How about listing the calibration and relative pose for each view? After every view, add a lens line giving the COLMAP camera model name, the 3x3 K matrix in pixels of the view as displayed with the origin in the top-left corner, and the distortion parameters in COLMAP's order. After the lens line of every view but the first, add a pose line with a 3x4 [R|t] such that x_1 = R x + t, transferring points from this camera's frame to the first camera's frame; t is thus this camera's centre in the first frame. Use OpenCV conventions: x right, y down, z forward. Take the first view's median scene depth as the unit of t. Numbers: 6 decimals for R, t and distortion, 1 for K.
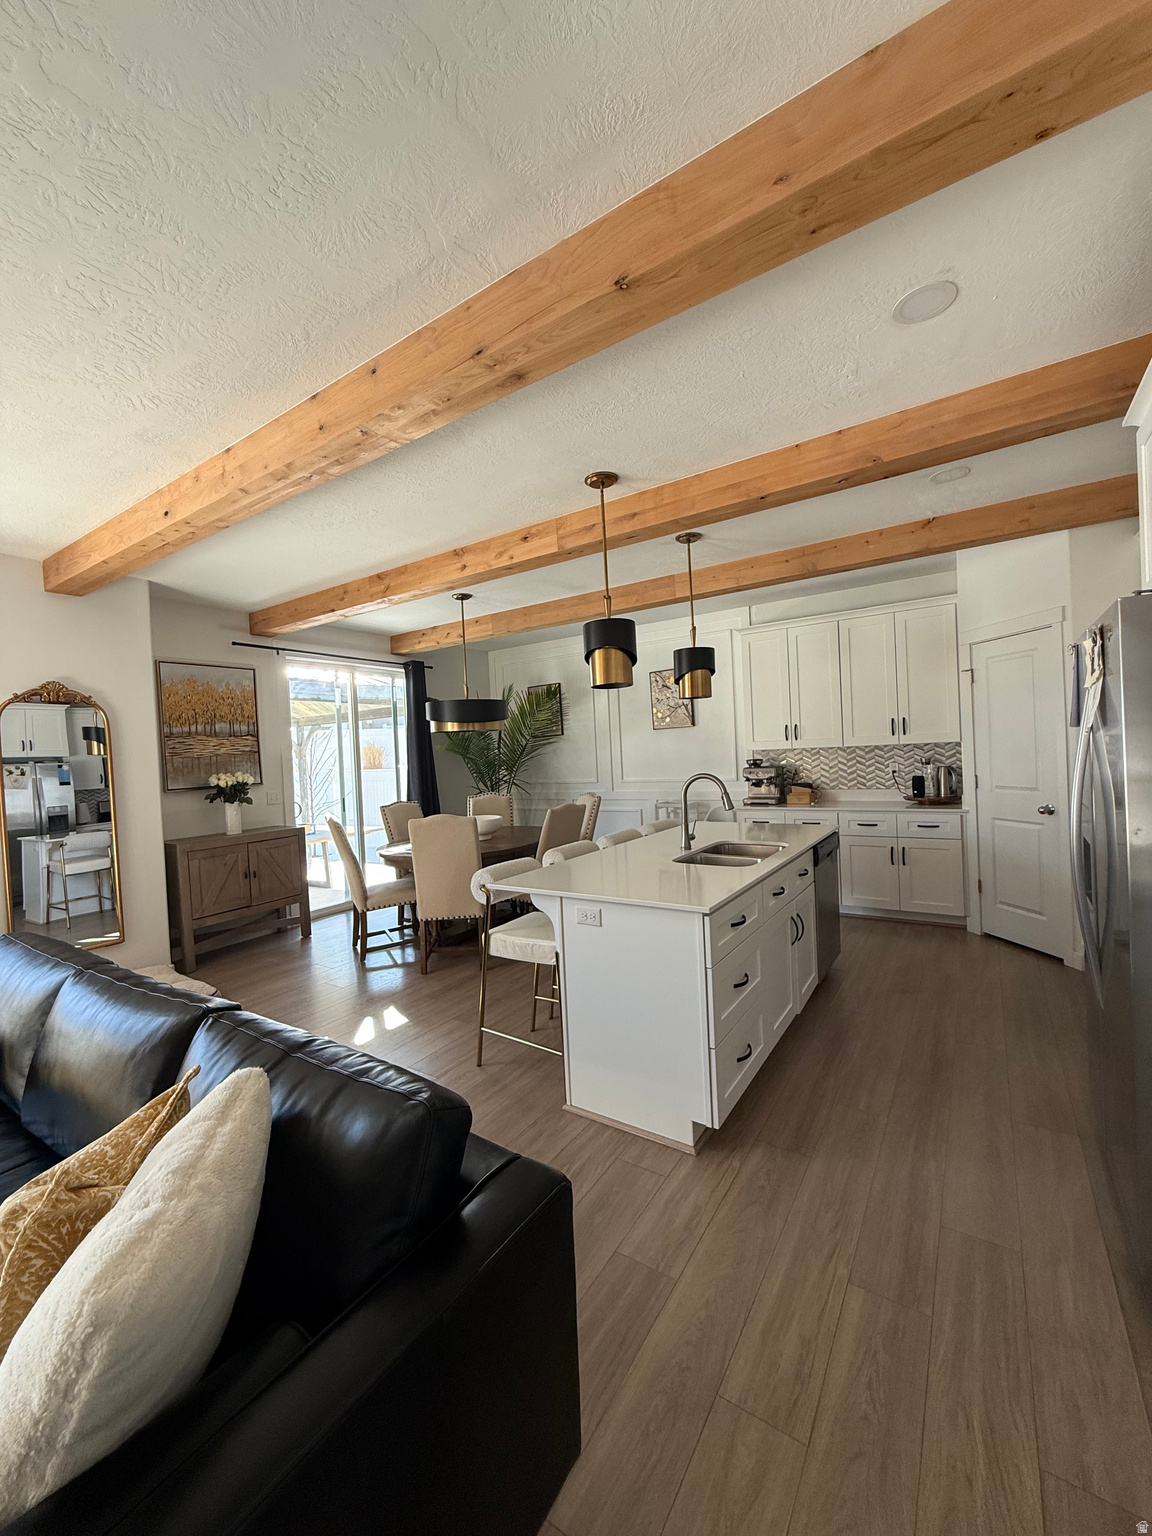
lens RADIAL K [[613.8, 0, 576.0], [0, 613.8, 768.0], [0, 0, 1]] dist [0.000966, 0.000228]
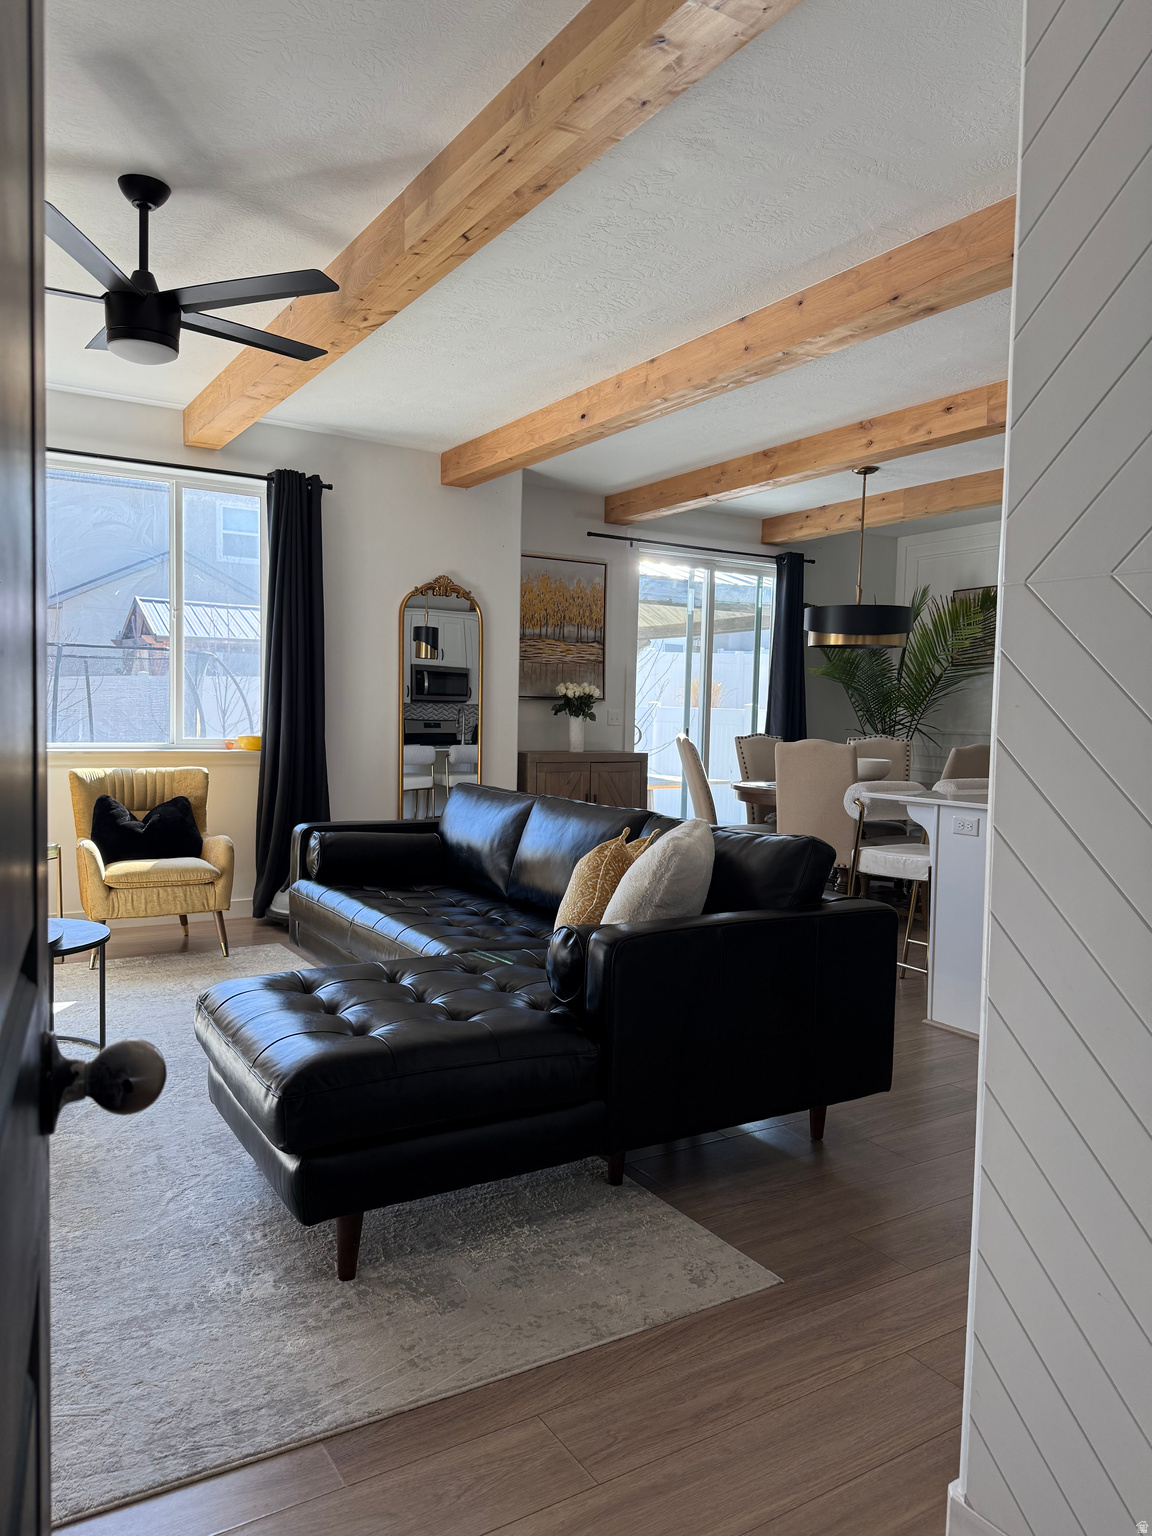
lens RADIAL K [[1087.1, 0, 576.0], [0, 1087.1, 768.0], [0, 0, 1]] dist [0.178847, -0.353486]
pose [[0.910265, 0.087144, -0.404751, 0.081110], [-0.075252, 0.996138, 0.045234, 0.059233], [0.407129, -0.010717, 0.913308, -0.433270]]
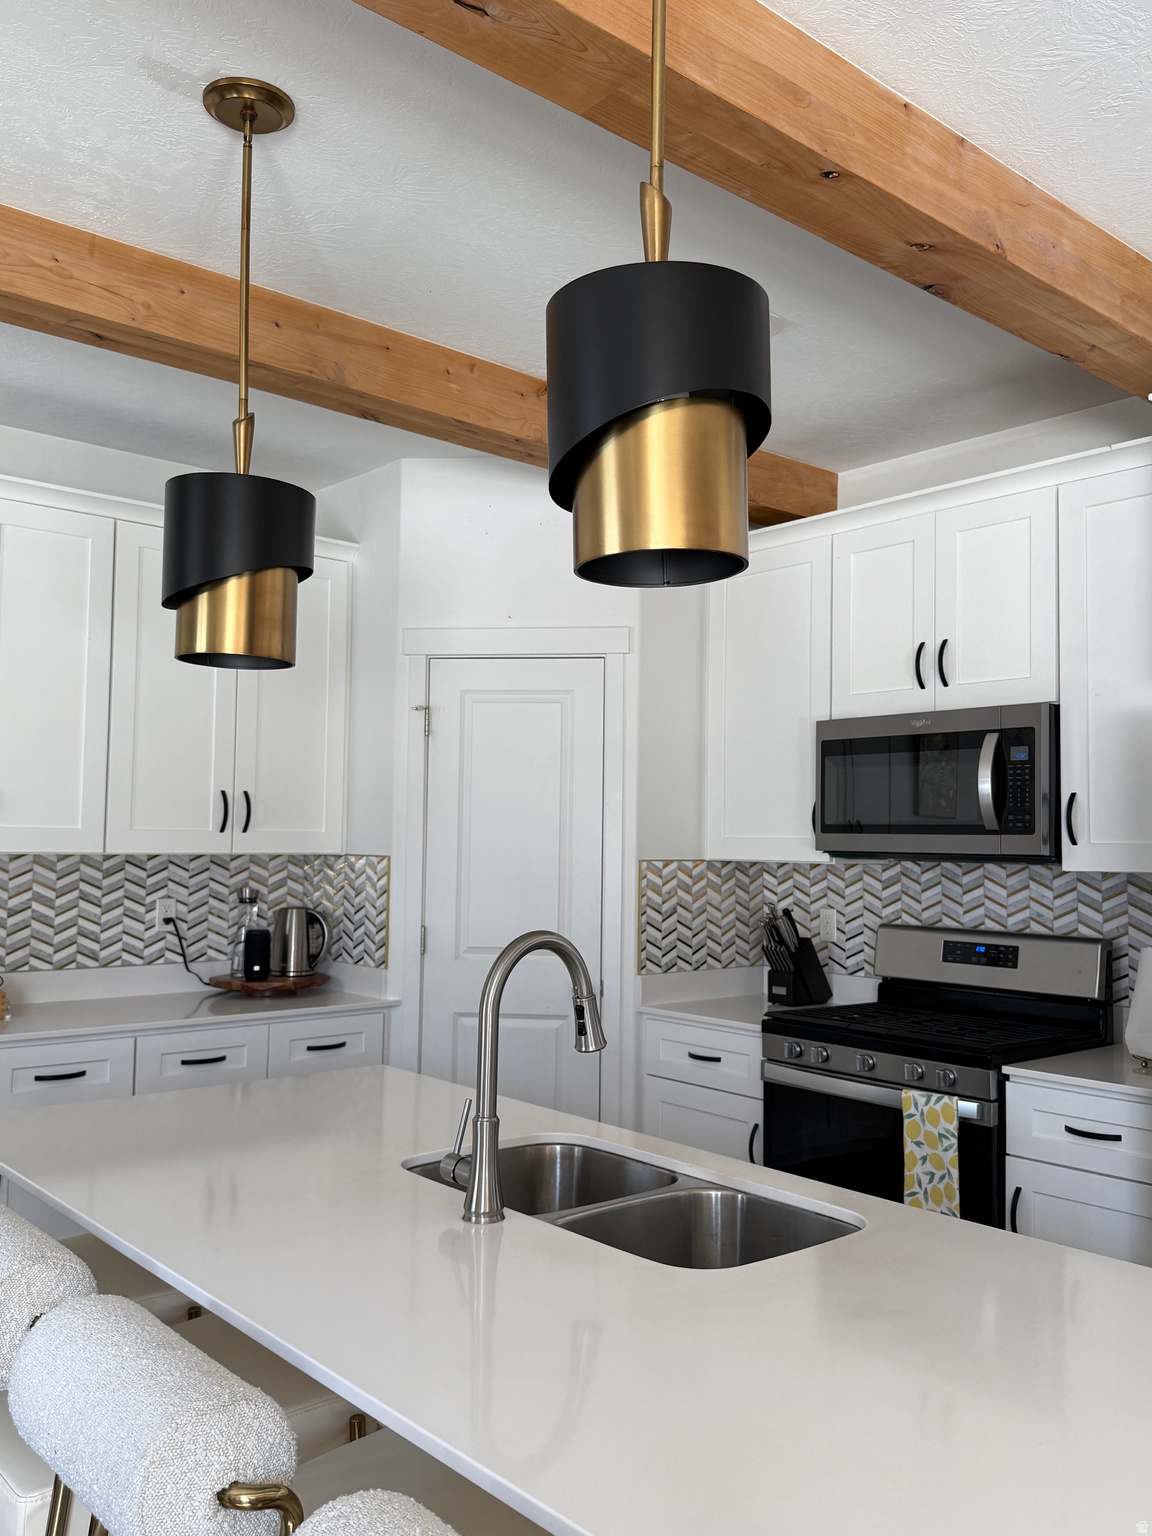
lens RADIAL K [[1255.7, 0, 576.0], [0, 1255.7, 768.0], [0, 0, 1]] dist [0.006797, 0.001952]
pose [[0.263273, 0.107364, 0.958729, -0.268580], [-0.003055, 0.993876, -0.110461, -0.004356], [-0.964717, 0.026152, 0.261989, 0.626948]]
